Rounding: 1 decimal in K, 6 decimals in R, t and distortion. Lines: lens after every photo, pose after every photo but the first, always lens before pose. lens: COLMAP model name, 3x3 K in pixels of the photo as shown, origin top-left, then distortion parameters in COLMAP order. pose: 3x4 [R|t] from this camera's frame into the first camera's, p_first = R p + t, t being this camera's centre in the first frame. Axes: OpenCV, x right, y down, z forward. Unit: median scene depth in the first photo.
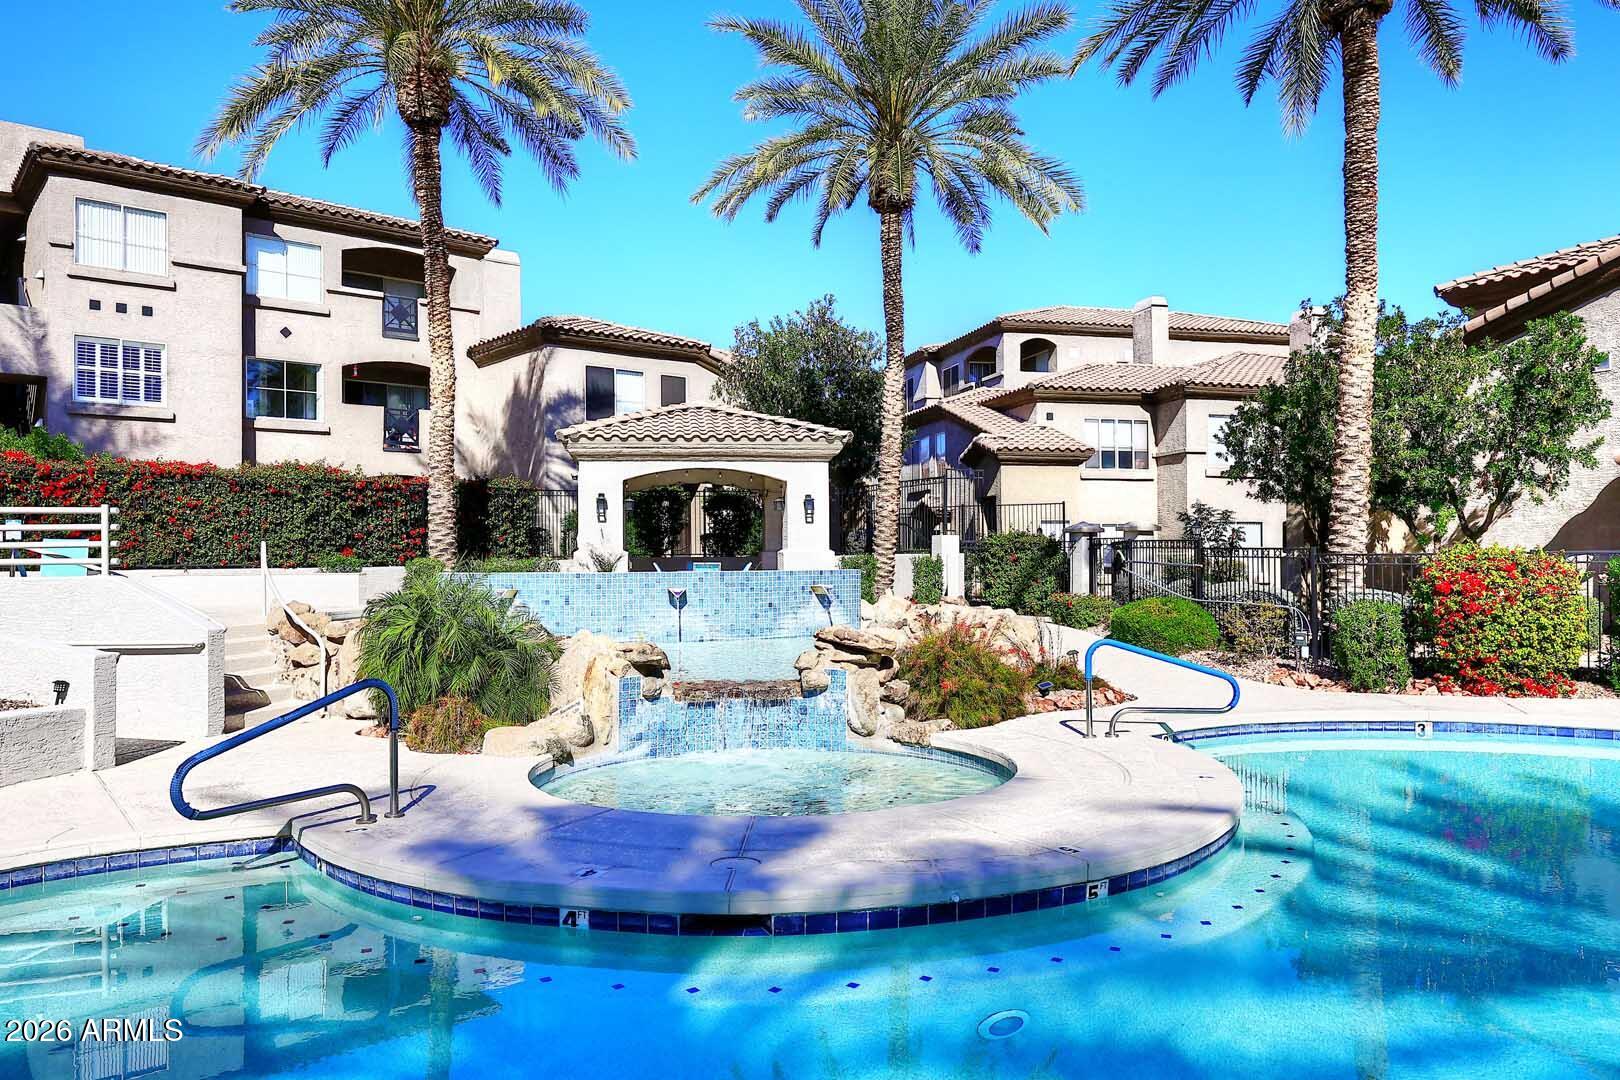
lens RADIAL K [[1141.7, 0, 808.7], [0, 1141.7, 542.3], [0, 0, 1]] dist [0.005795, 0.000511]
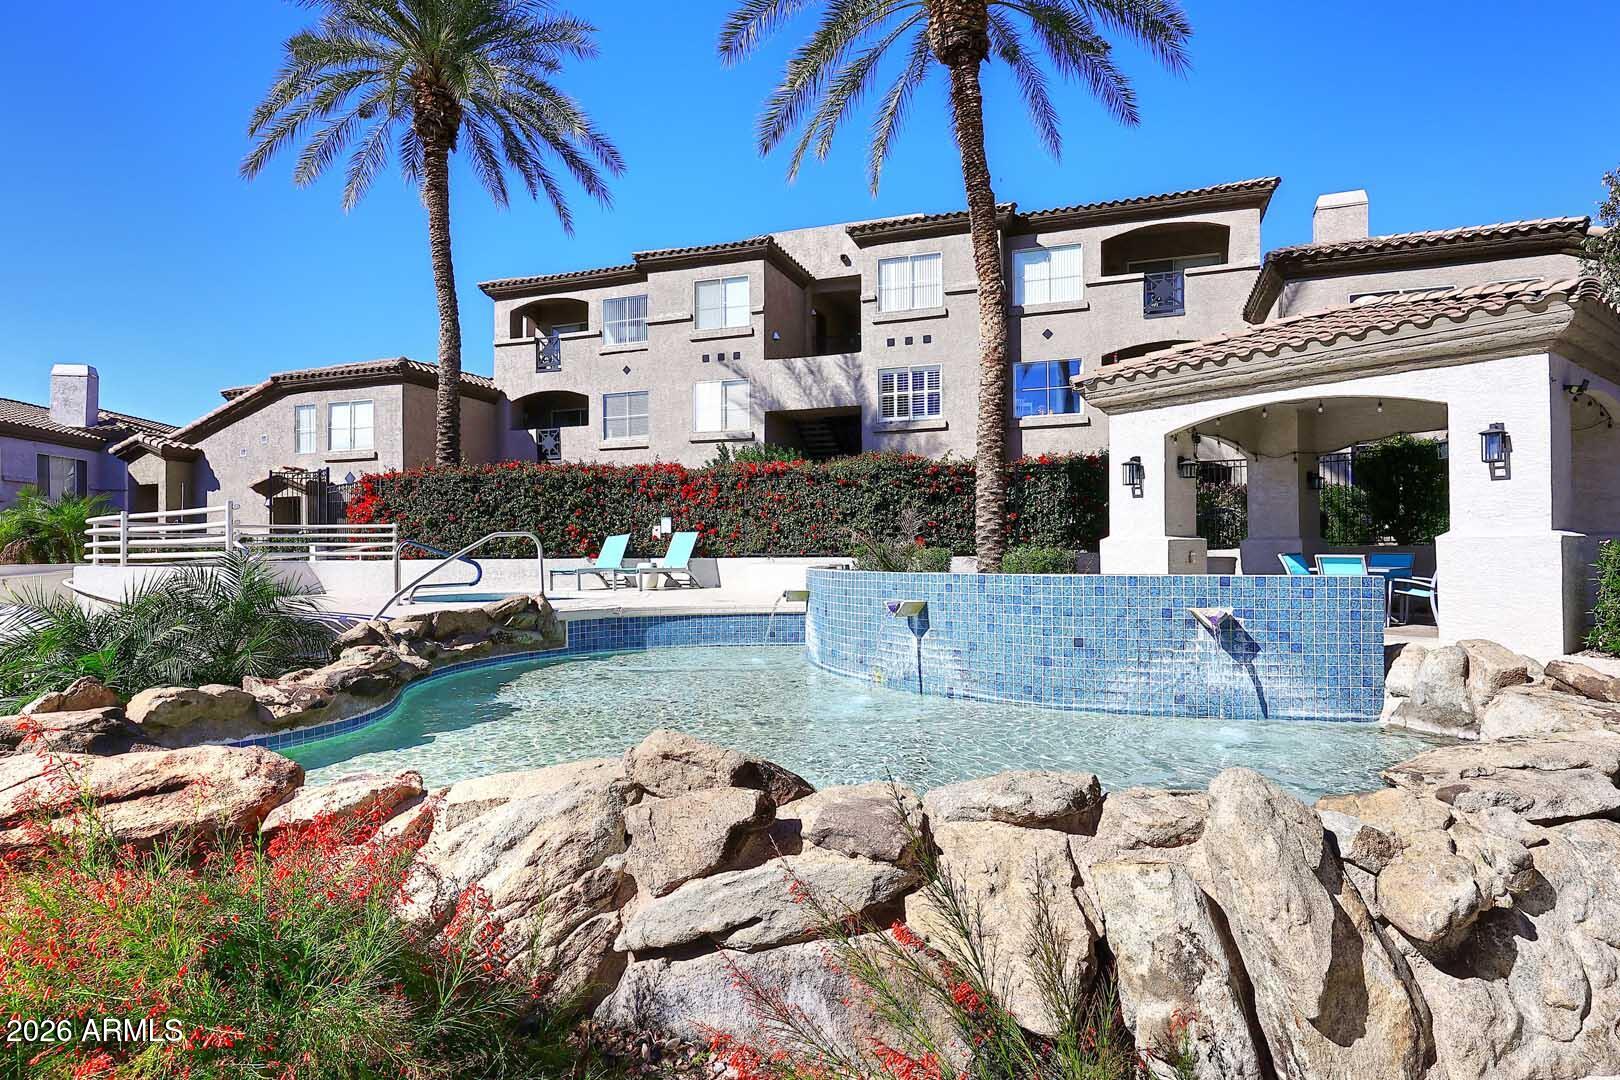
lens RADIAL K [[874.5, 0, 819.6], [0, 874.5, 538.5], [0, 0, 1]] dist [0.007346, 0.000201]
pose [[0.498279, -0.007405, -0.866985, 0.162138], [0.013036, 0.999914, -0.001048, 0.005114], [0.866919, -0.010780, 0.498333, 0.468333]]
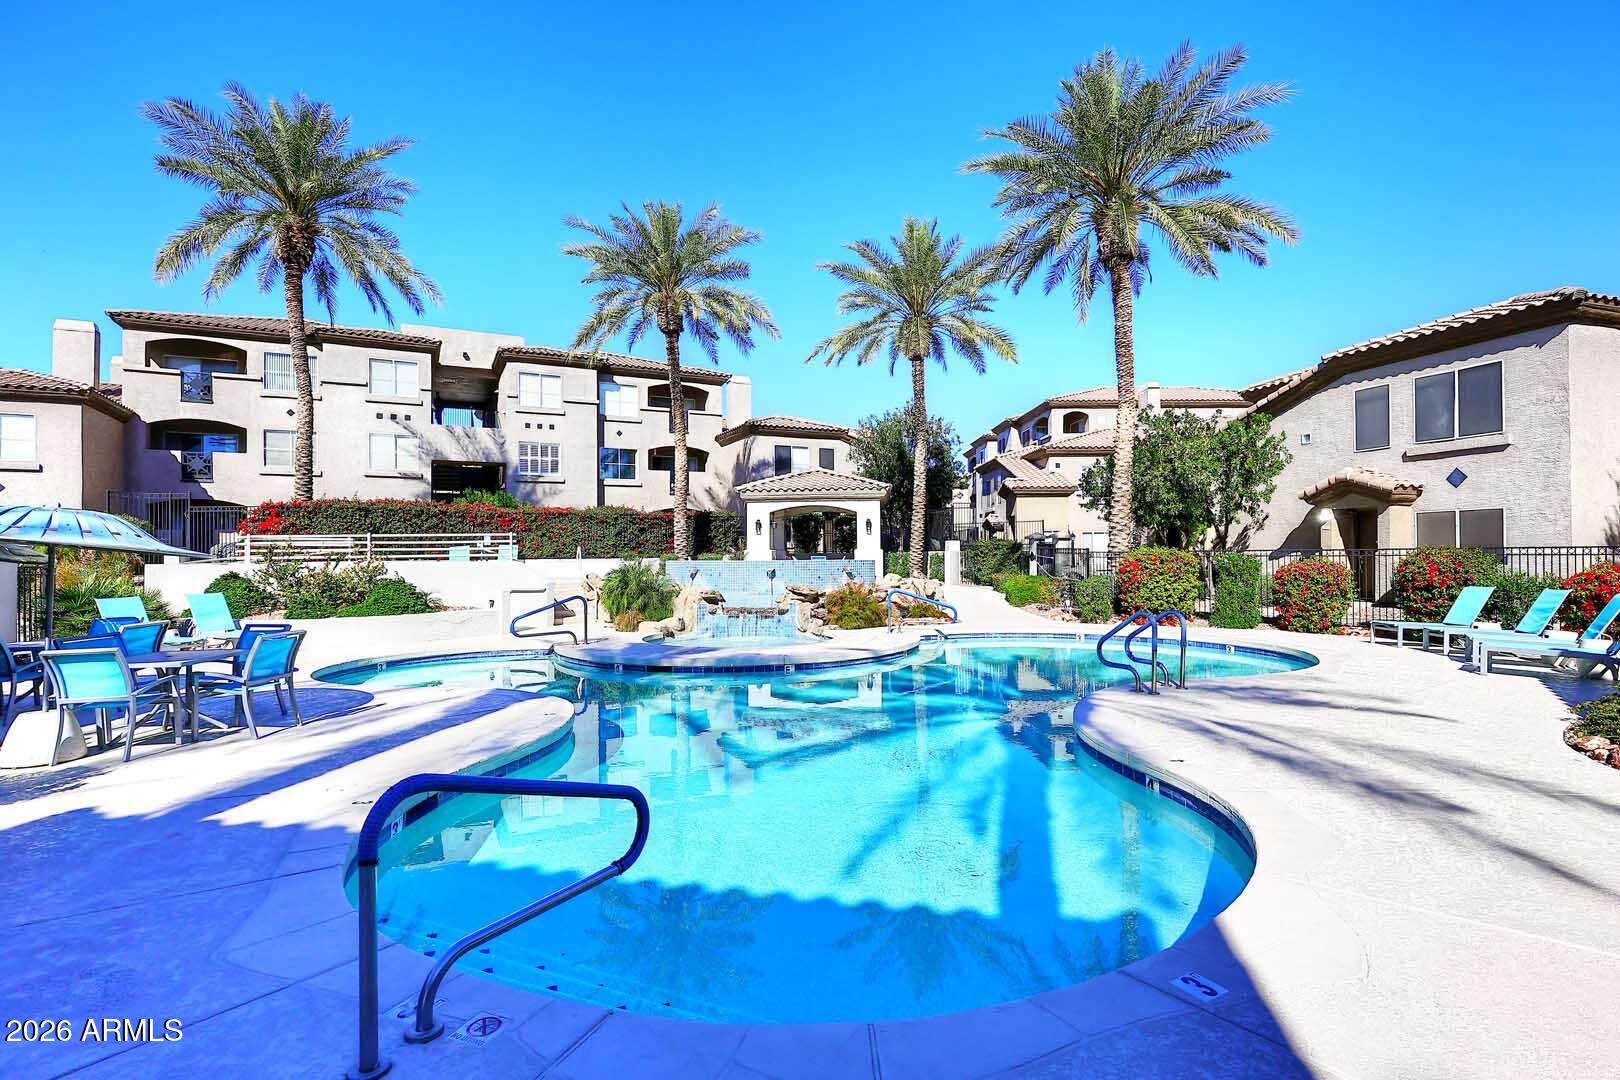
lens RADIAL K [[801.7, 0, 809.7], [0, 801.7, 548.0], [0, 0, 1]] dist [-0.006641, -0.000648]
pose [[0.969751, -0.001513, -0.244092, 0.190664], [0.003188, 0.999974, 0.006466, -0.003307], [0.244076, -0.007049, 0.969731, -0.229360]]
